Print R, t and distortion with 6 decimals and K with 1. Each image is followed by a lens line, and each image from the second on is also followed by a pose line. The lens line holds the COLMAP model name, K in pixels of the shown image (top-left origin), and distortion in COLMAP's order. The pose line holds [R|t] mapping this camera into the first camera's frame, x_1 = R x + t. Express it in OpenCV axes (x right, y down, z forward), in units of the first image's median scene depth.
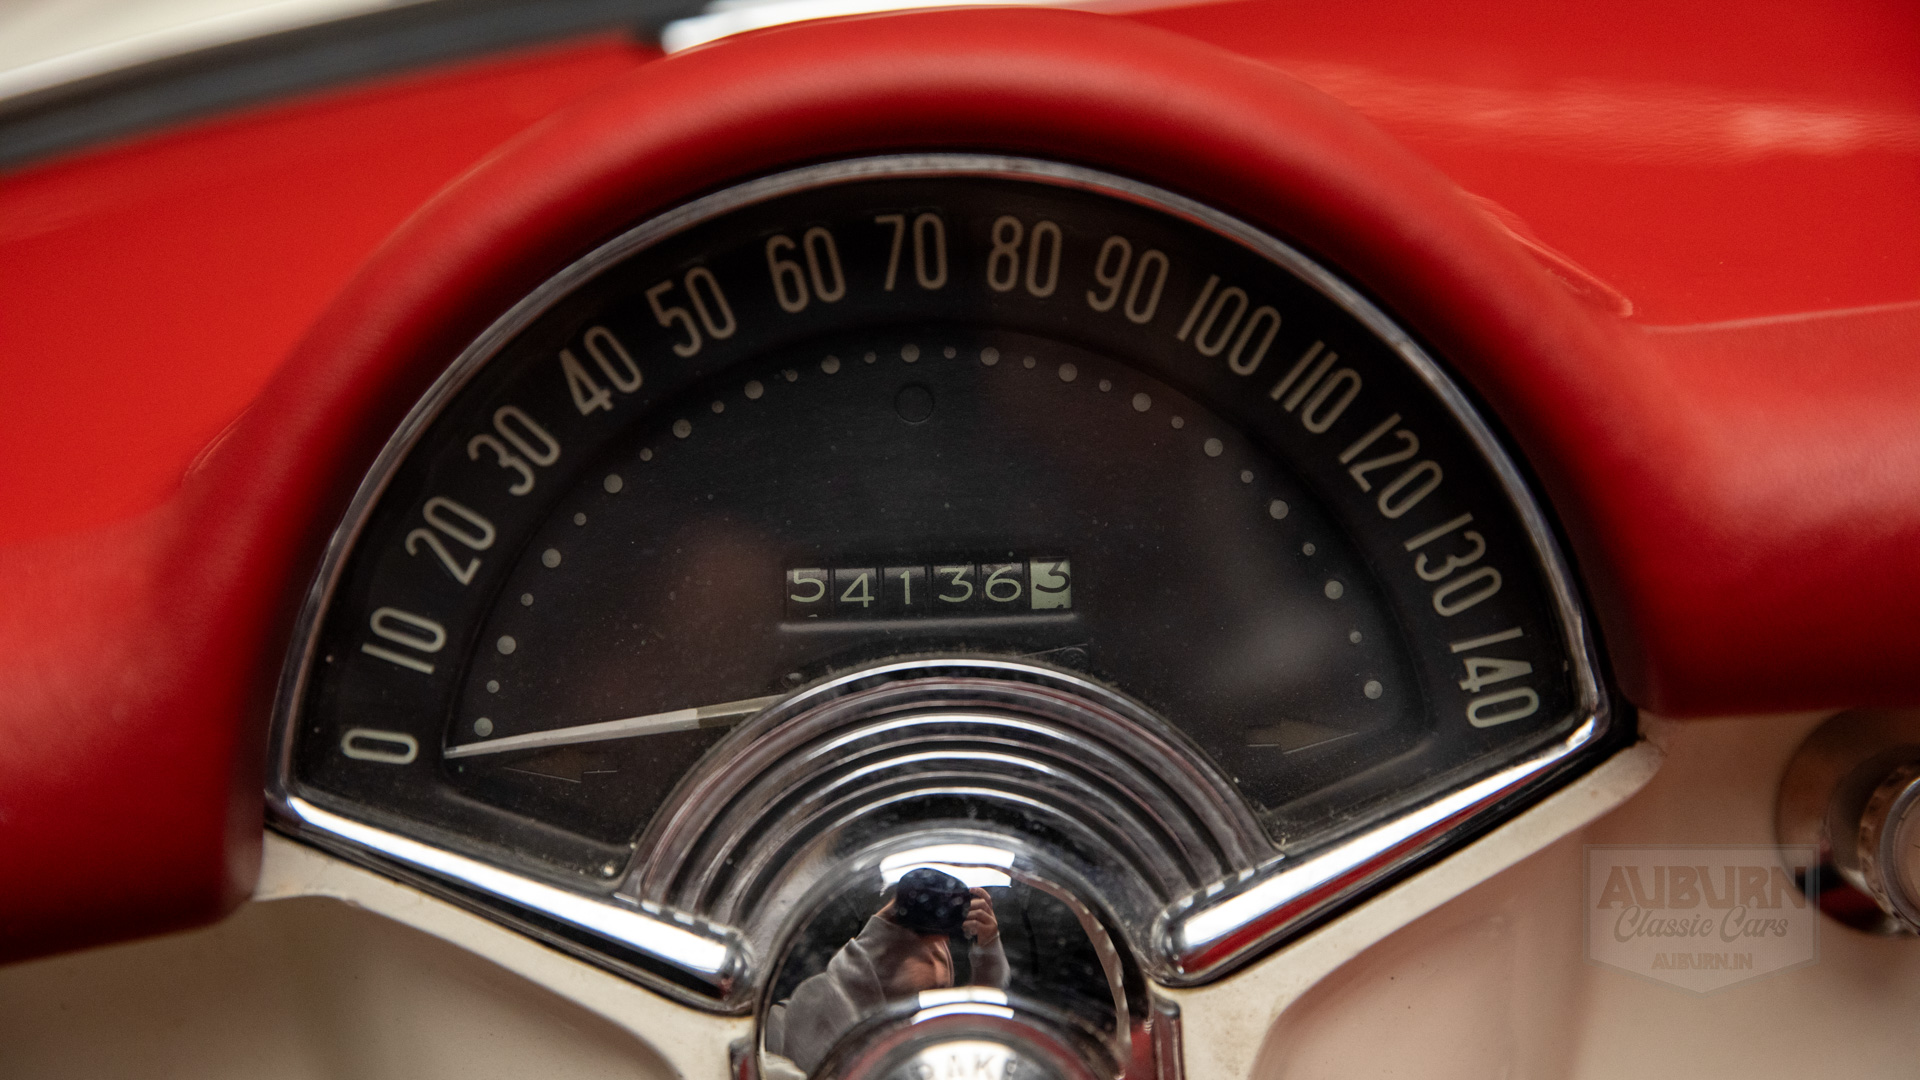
lens RADIAL K [[3290.2, 0, 974.0], [0, 3290.2, 539.4], [0, 0, 1]] dist [-0.031413, 0.000000]
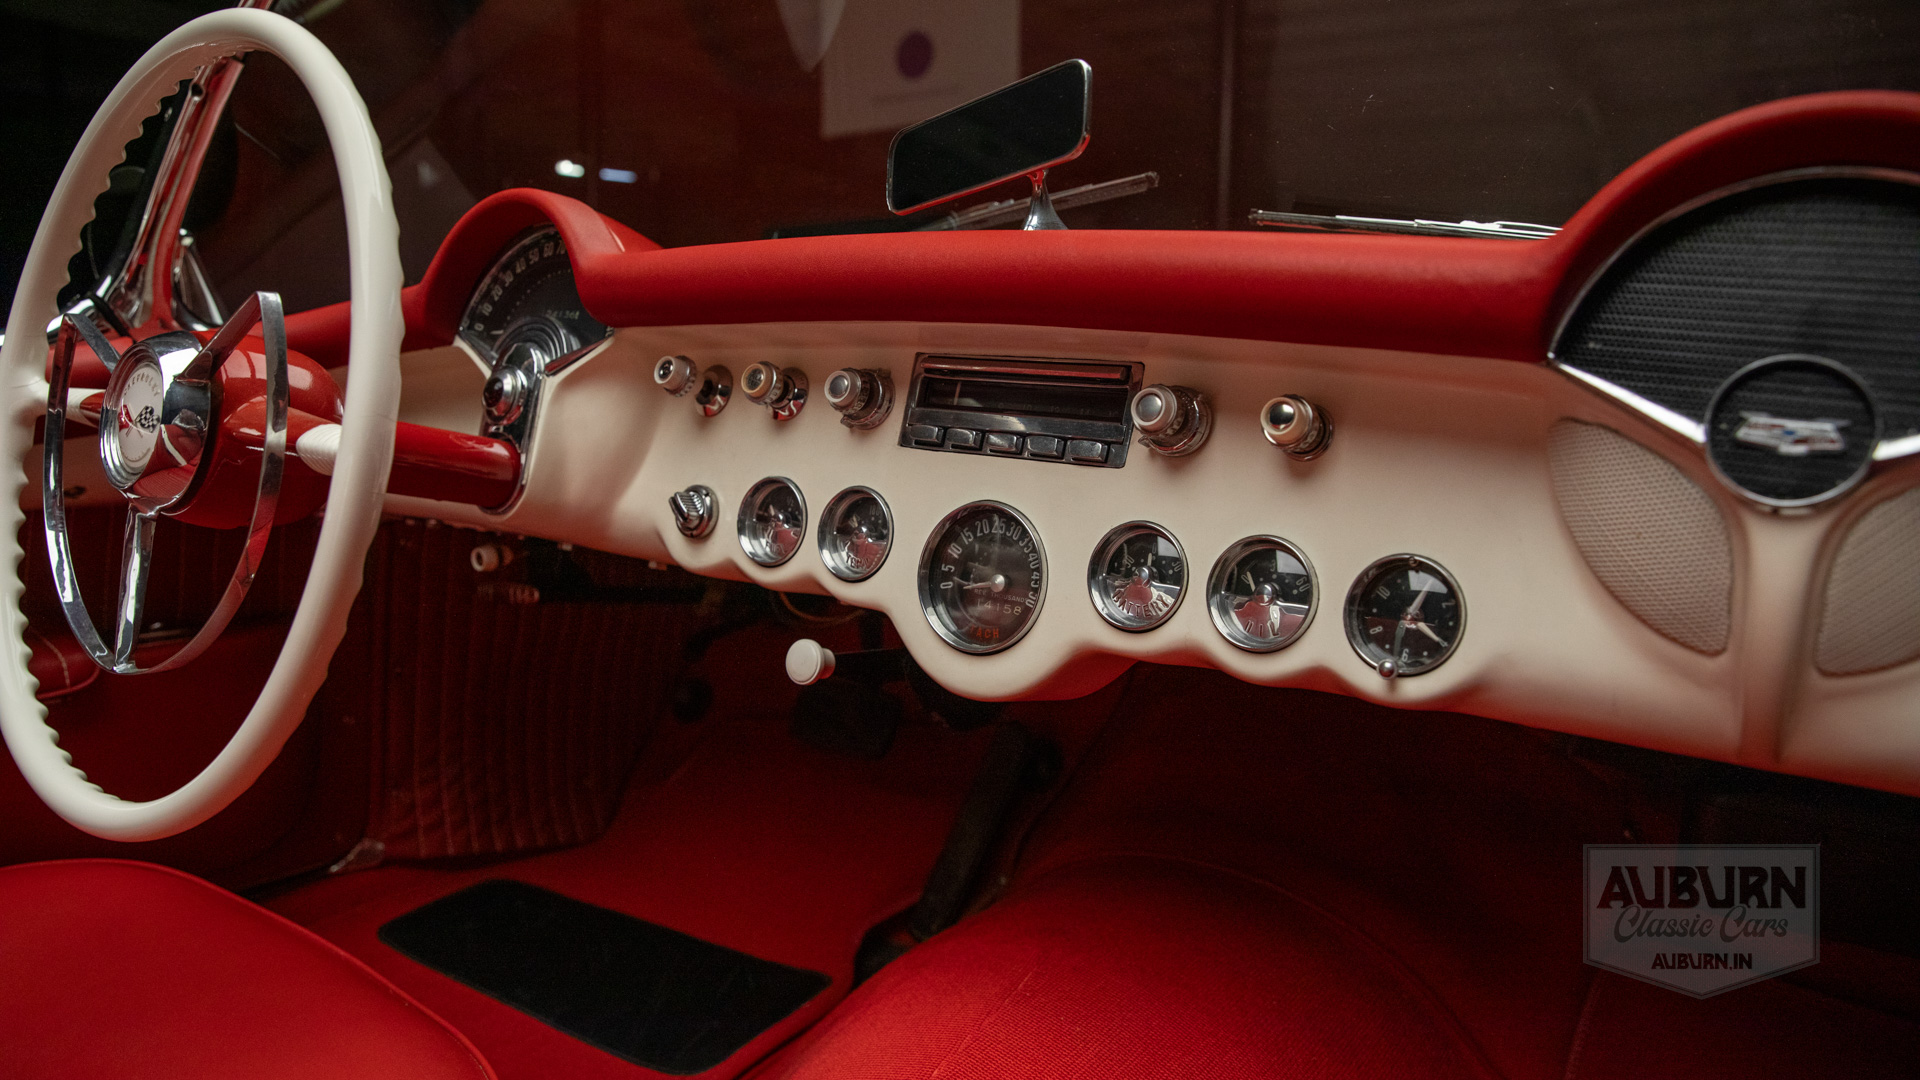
lens RADIAL K [[1275.5, 0, 950.4], [0, 1275.5, 548.8], [0, 0, 1]] dist [-0.098172, 0.054237]
pose [[0.792802, 0.160010, -0.588100, 1.804564], [-0.290490, 0.947475, -0.133813, 0.480212], [0.535799, 0.276925, 0.797642, -0.190691]]
